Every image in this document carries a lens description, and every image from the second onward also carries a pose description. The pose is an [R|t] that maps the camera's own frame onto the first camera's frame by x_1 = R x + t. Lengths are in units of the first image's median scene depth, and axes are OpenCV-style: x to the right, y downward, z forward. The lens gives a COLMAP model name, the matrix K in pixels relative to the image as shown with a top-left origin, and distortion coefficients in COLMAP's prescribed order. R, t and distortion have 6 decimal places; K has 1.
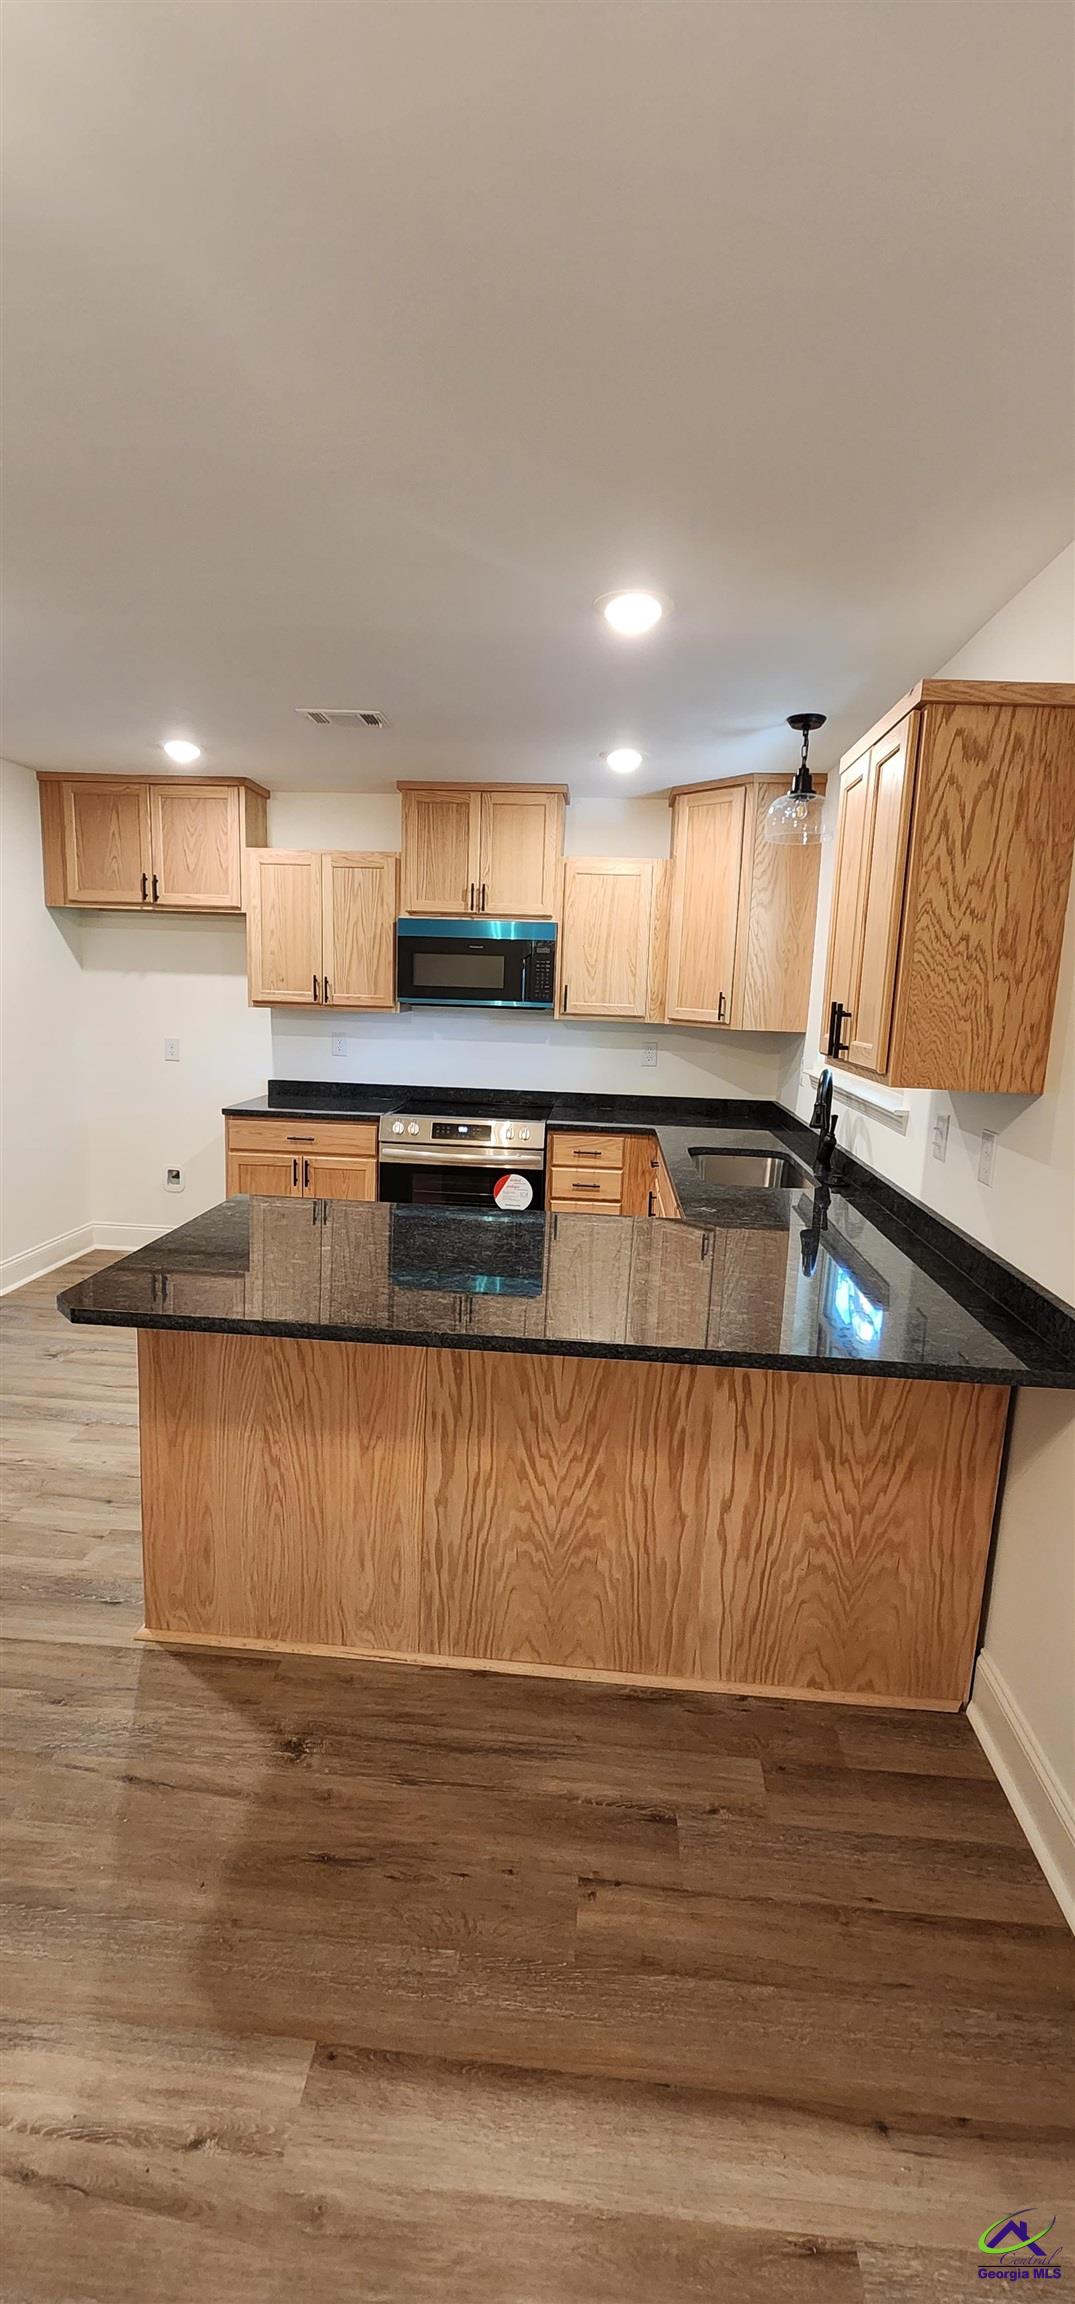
lens RADIAL K [[939.6, 0, 531.8], [0, 939.6, 1135.6], [0, 0, 1]] dist [0.002244, -0.002735]
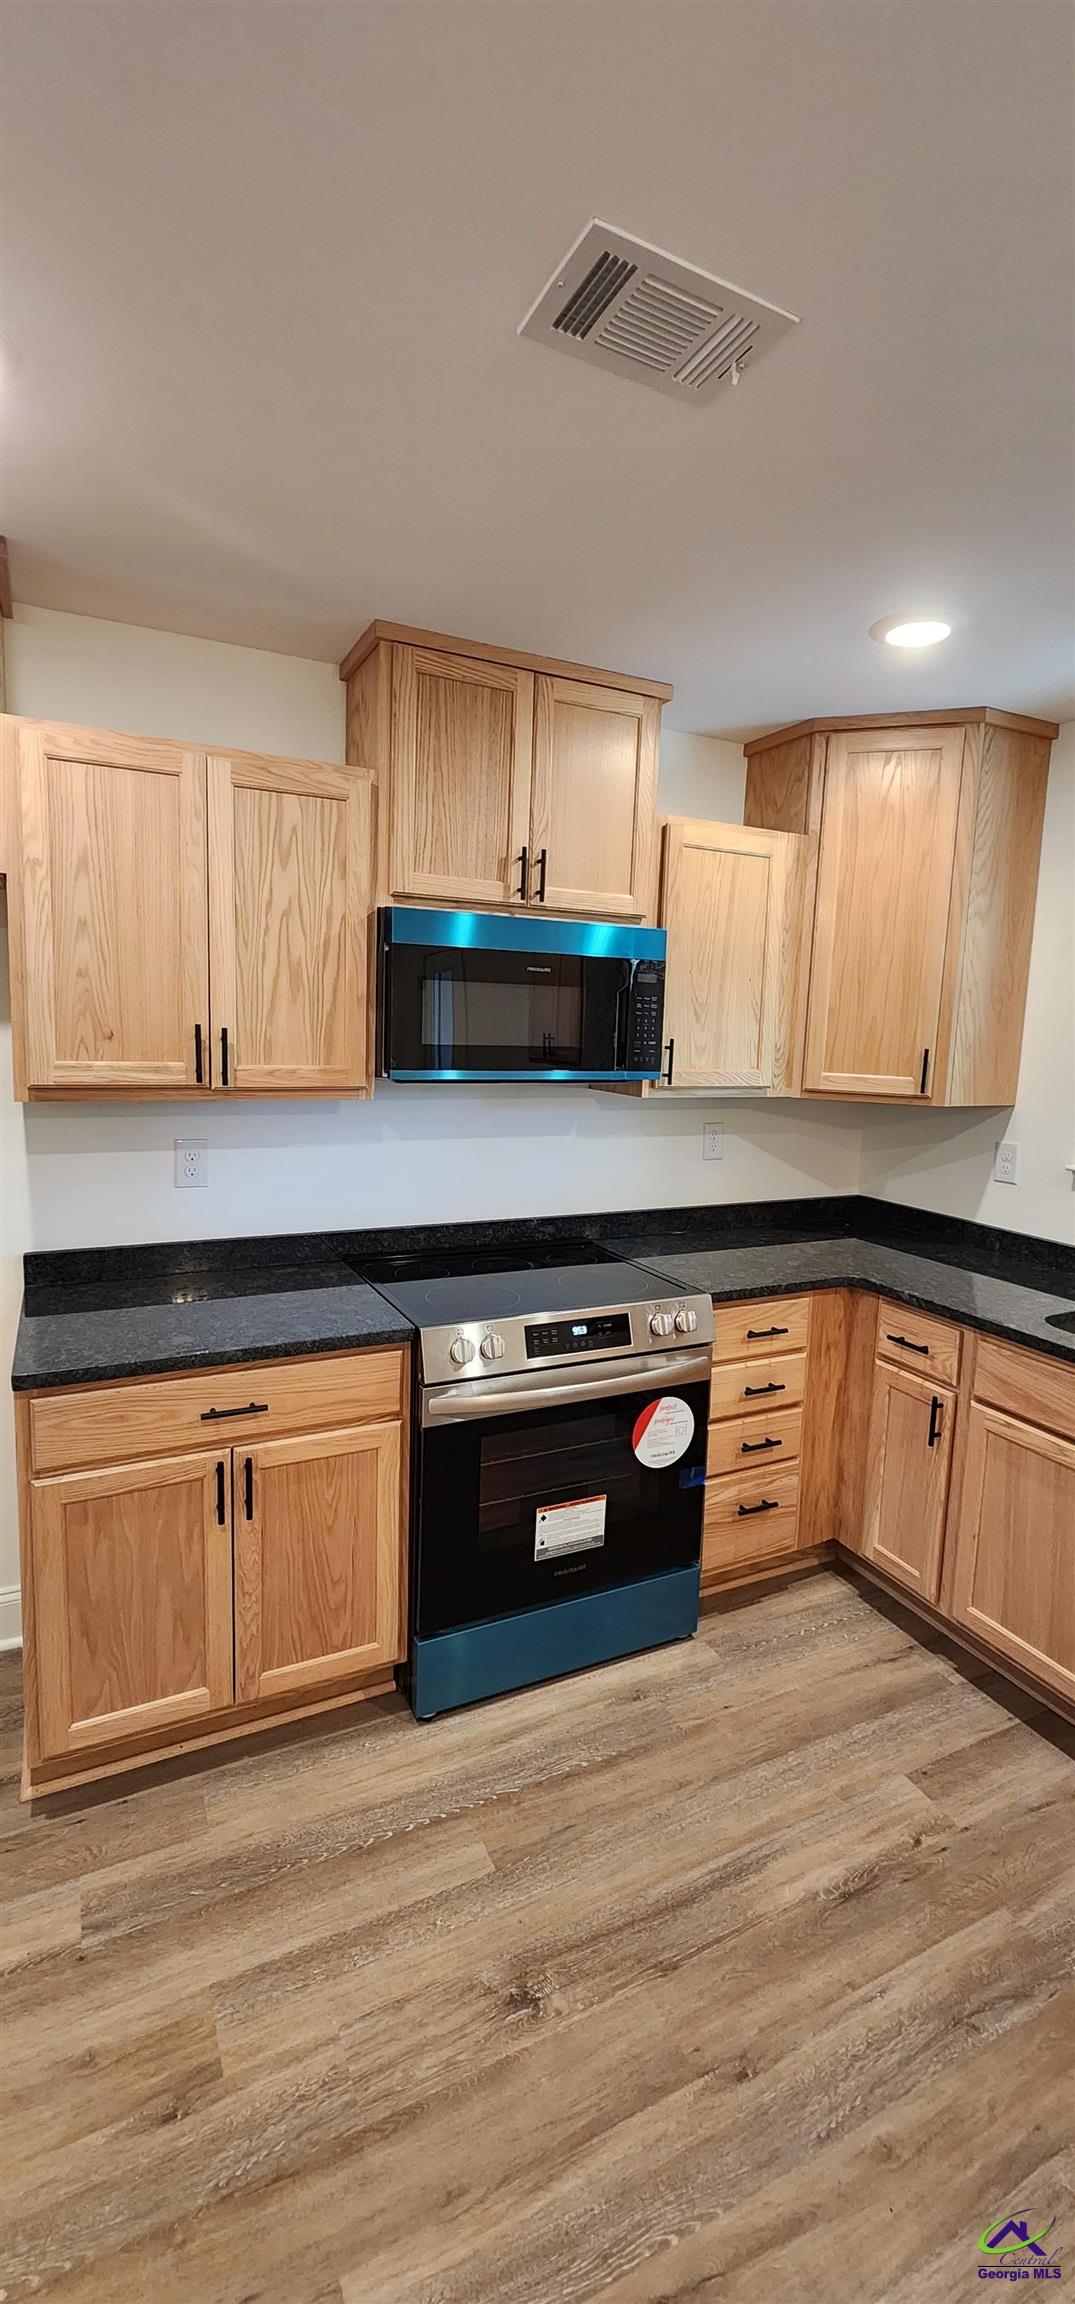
lens RADIAL K [[939.6, 0, 541.8], [0, 939.6, 1136.5], [0, 0, 1]] dist [0.002244, -0.002735]
pose [[0.863819, -0.067937, 0.499200, -0.334370], [0.080337, 0.996762, -0.003365, -0.109563], [-0.497355, 0.043011, 0.866480, 0.567792]]
